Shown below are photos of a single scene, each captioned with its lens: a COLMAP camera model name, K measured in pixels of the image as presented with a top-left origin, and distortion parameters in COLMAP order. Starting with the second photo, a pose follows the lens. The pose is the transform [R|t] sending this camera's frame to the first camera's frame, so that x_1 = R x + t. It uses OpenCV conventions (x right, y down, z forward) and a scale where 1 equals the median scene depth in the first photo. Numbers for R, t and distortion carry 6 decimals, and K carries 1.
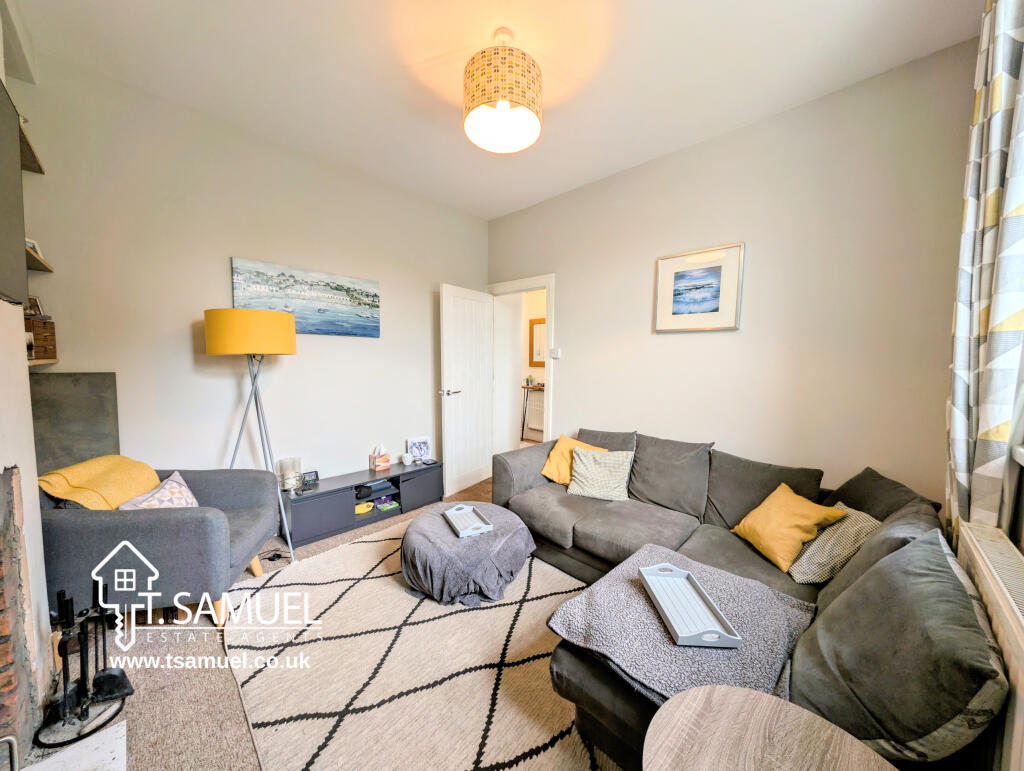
lens RADIAL K [[365.0, 0, 511.0], [0, 365.0, 386.2], [0, 0, 1]] dist [0.020114, -0.012595]
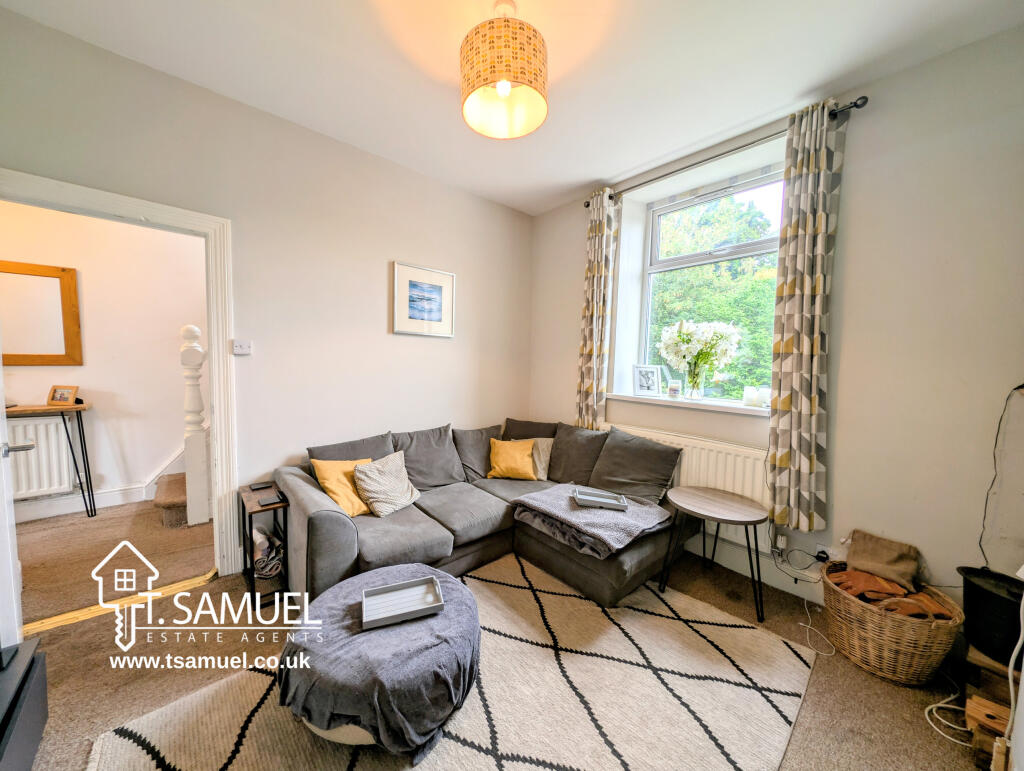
lens RADIAL K [[365.0, 0, 511.0], [0, 365.0, 386.2], [0, 0, 1]] dist [0.020114, -0.012595]
pose [[0.075378, -0.080432, 0.993906, -0.917286], [0.049131, 0.995831, 0.076861, -0.088480], [-0.995944, 0.043038, 0.079016, 0.882184]]
